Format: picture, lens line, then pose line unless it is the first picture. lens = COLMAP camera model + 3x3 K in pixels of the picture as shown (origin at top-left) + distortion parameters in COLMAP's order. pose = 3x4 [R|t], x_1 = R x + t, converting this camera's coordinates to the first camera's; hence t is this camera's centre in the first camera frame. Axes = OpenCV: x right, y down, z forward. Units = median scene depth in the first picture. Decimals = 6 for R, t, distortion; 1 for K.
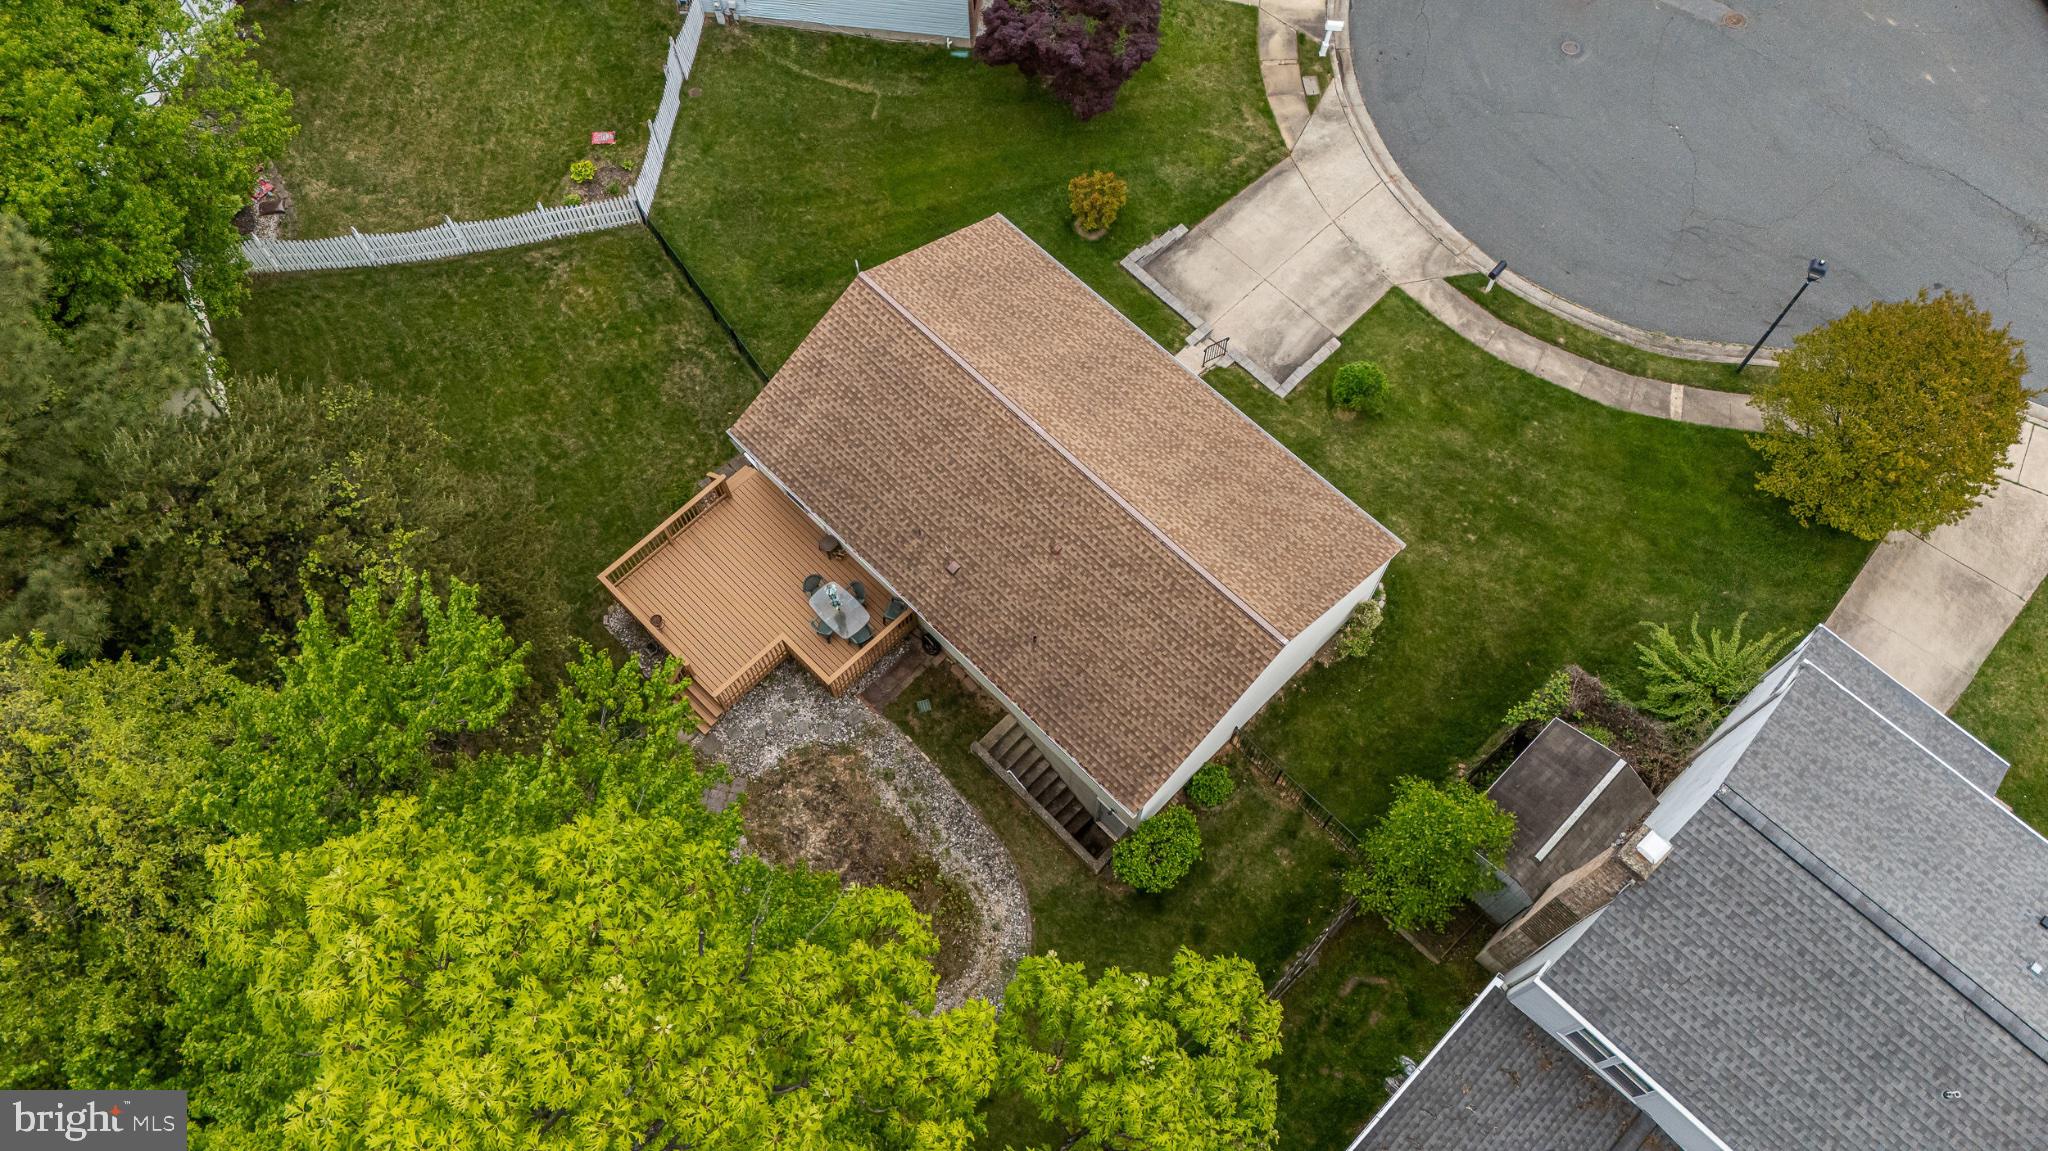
lens RADIAL K [[1493.5, 0, 1031.2], [0, 1493.5, 578.2], [0, 0, 1]] dist [0.067123, -0.057673]
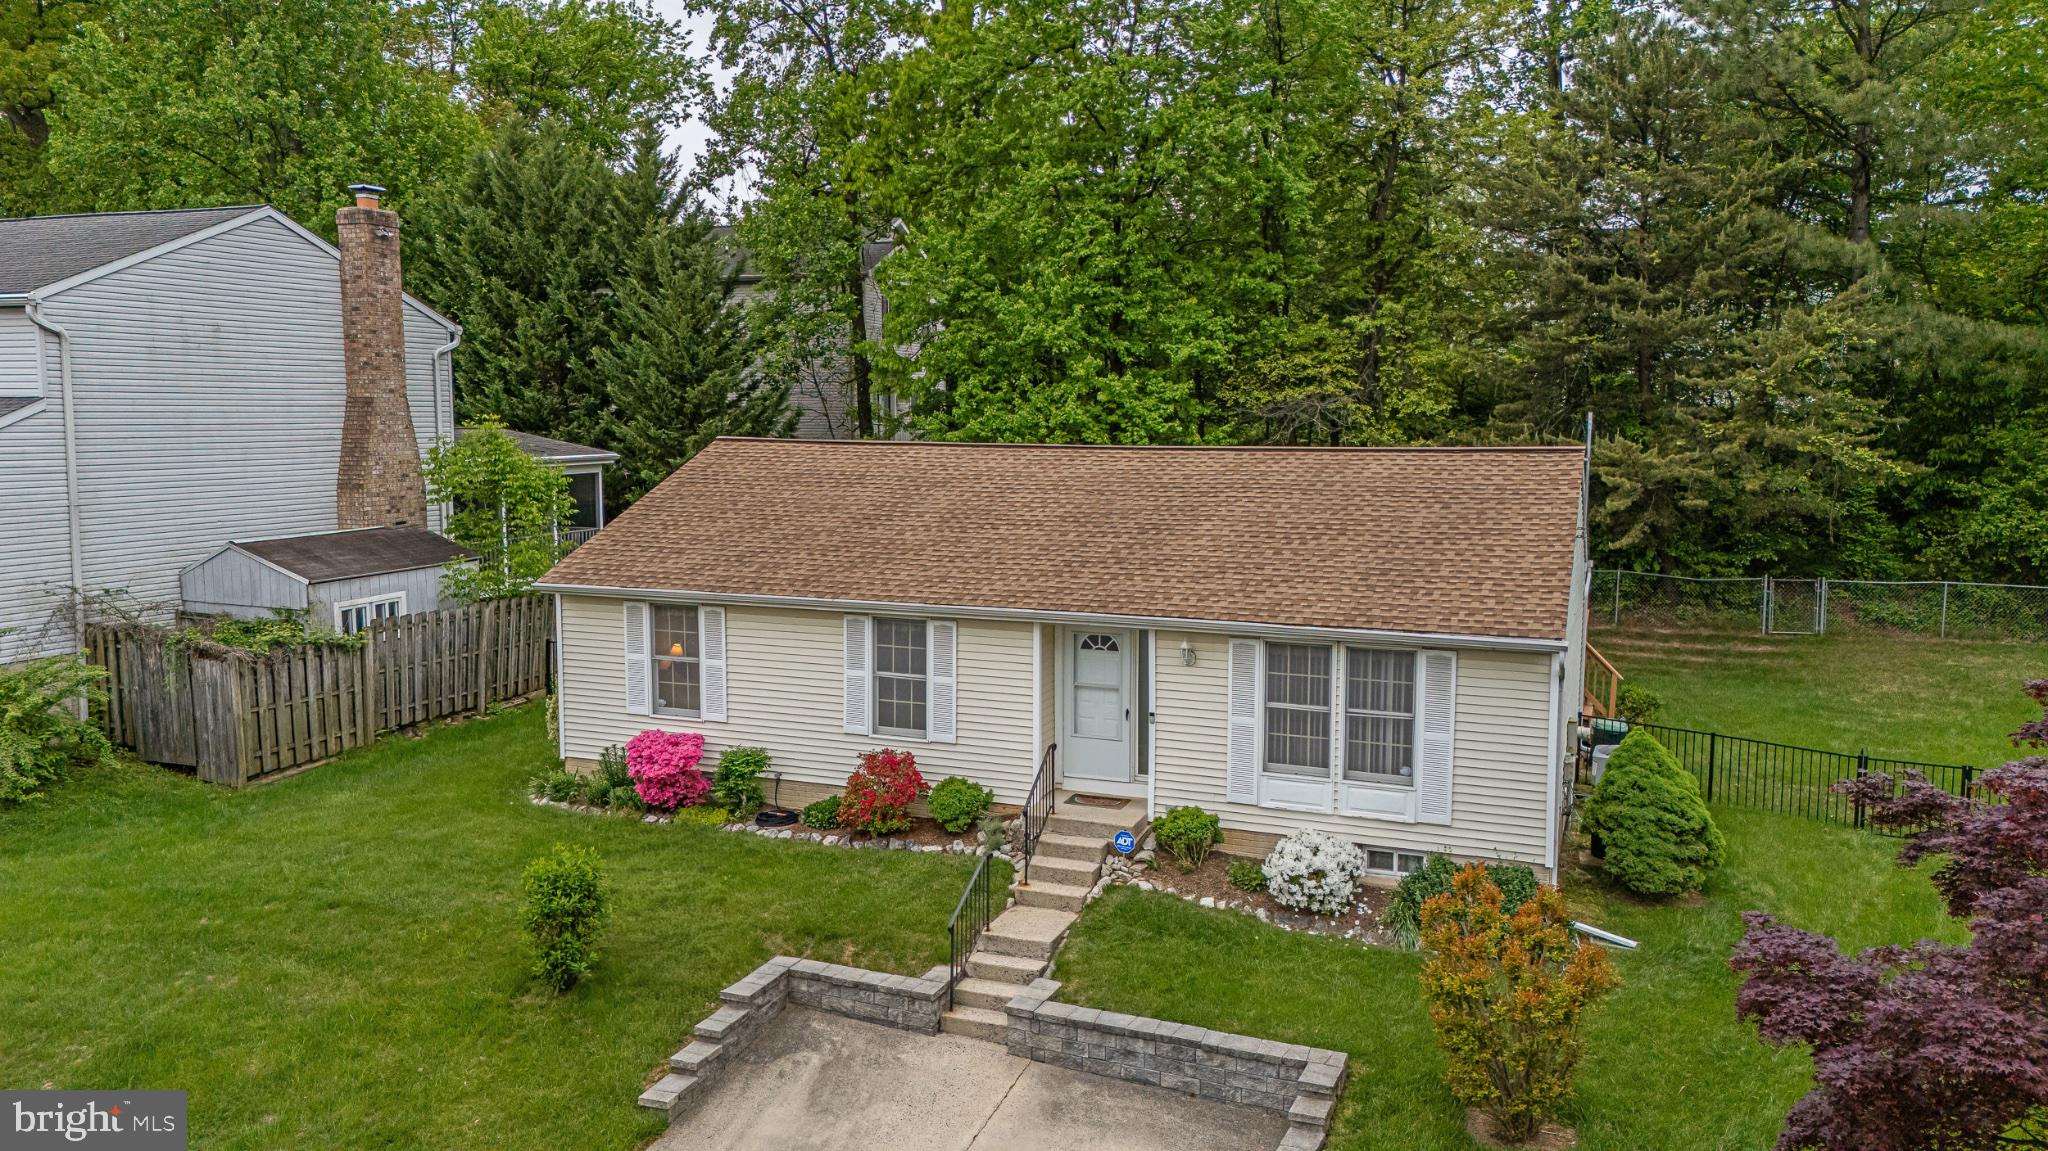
lens RADIAL K [[1492.7, 0, 1033.0], [0, 1492.7, 573.2], [0, 0, 1]] dist [0.089116, -0.094518]
pose [[-0.918761, 0.046714, -0.392040, 0.254299], [-0.358765, 0.315743, 0.878404, -0.524761], [0.164817, 0.947694, -0.273333, 1.006463]]
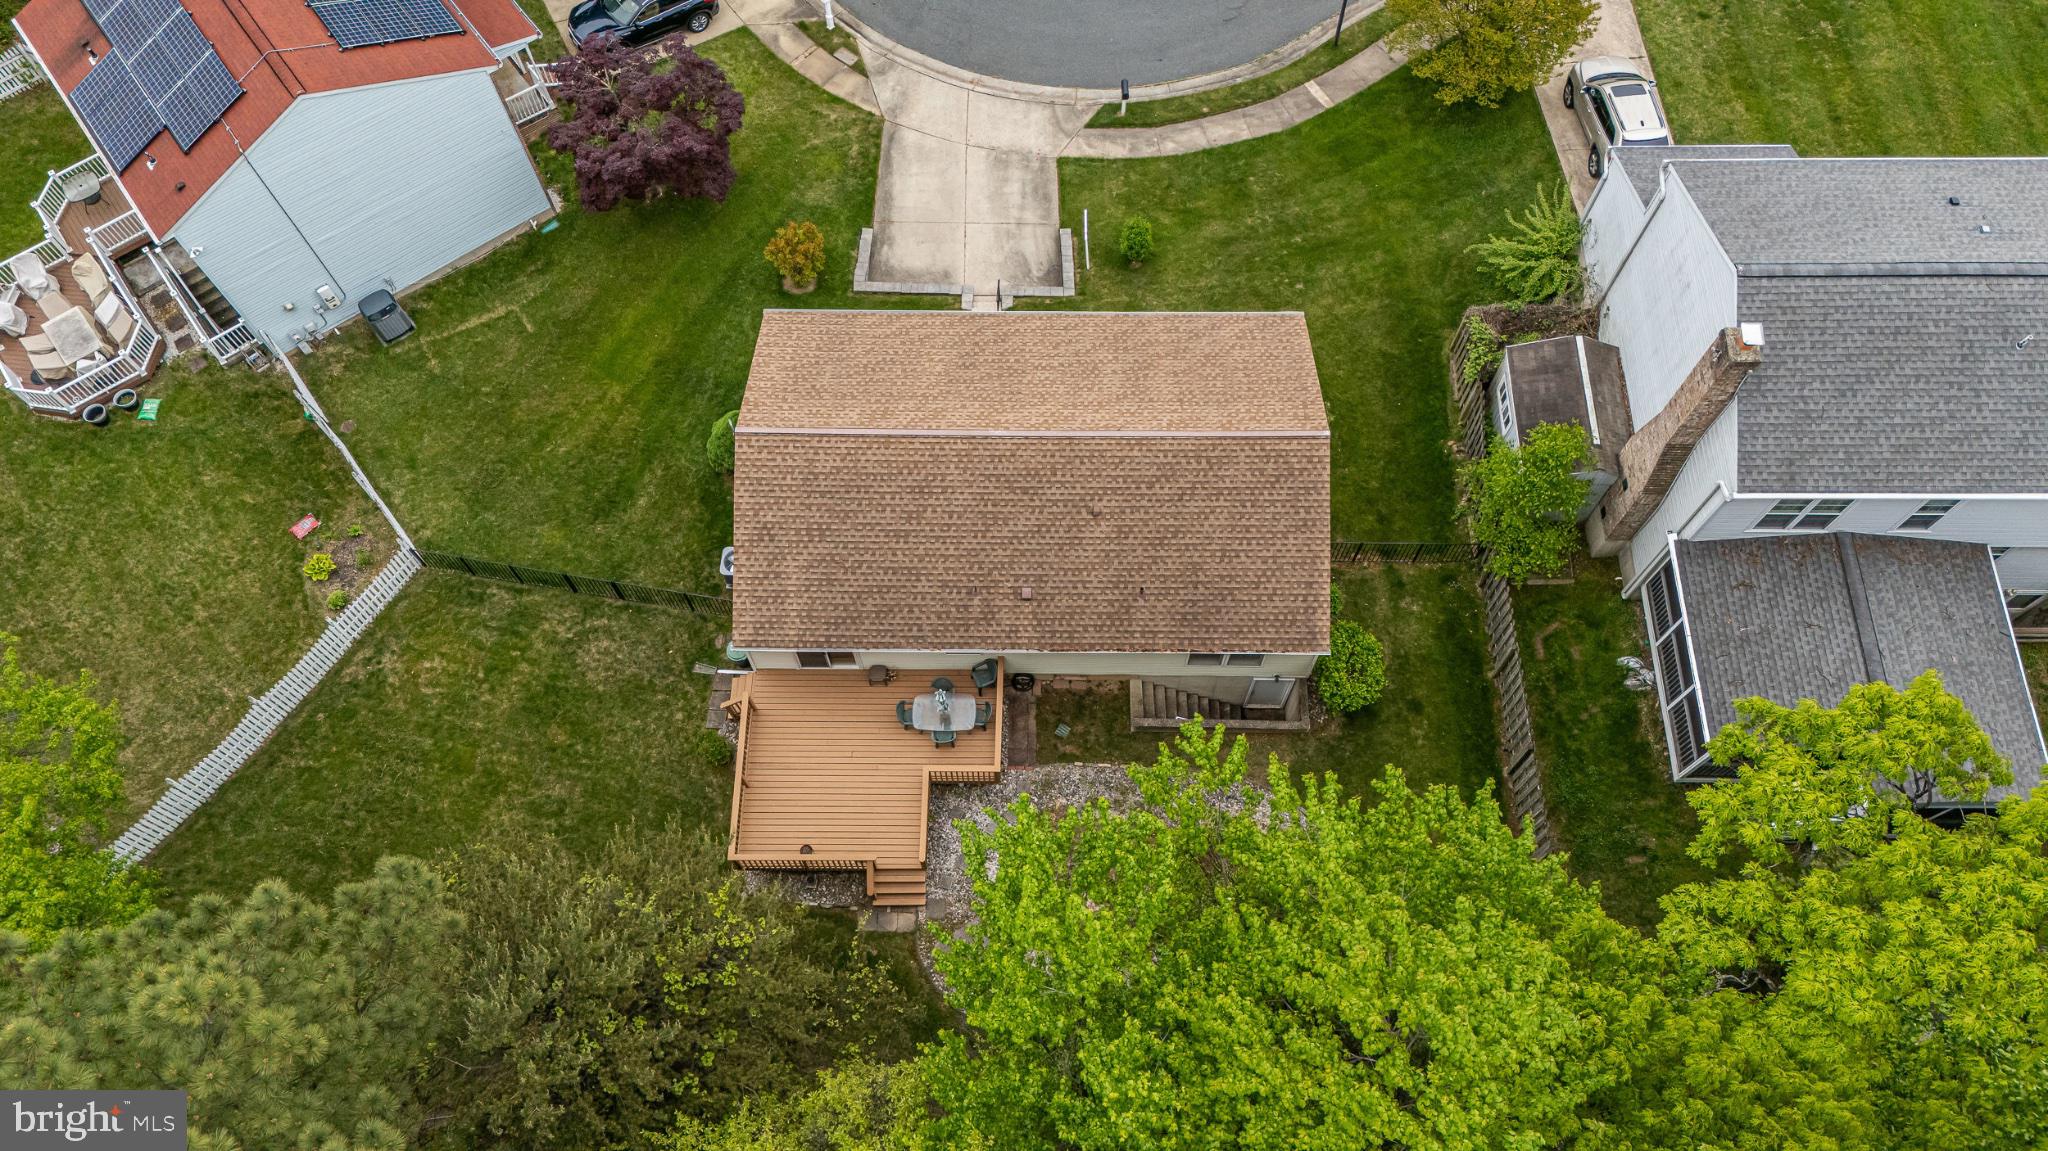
lens RADIAL K [[1493.5, 0, 1031.2], [0, 1493.5, 578.2], [0, 0, 1]] dist [0.067123, -0.057673]
pose [[0.714162, -0.637378, 0.289350, -0.272872], [0.638842, 0.762446, 0.102745, -0.094721], [-0.286101, 0.111472, 0.951693, 0.044507]]
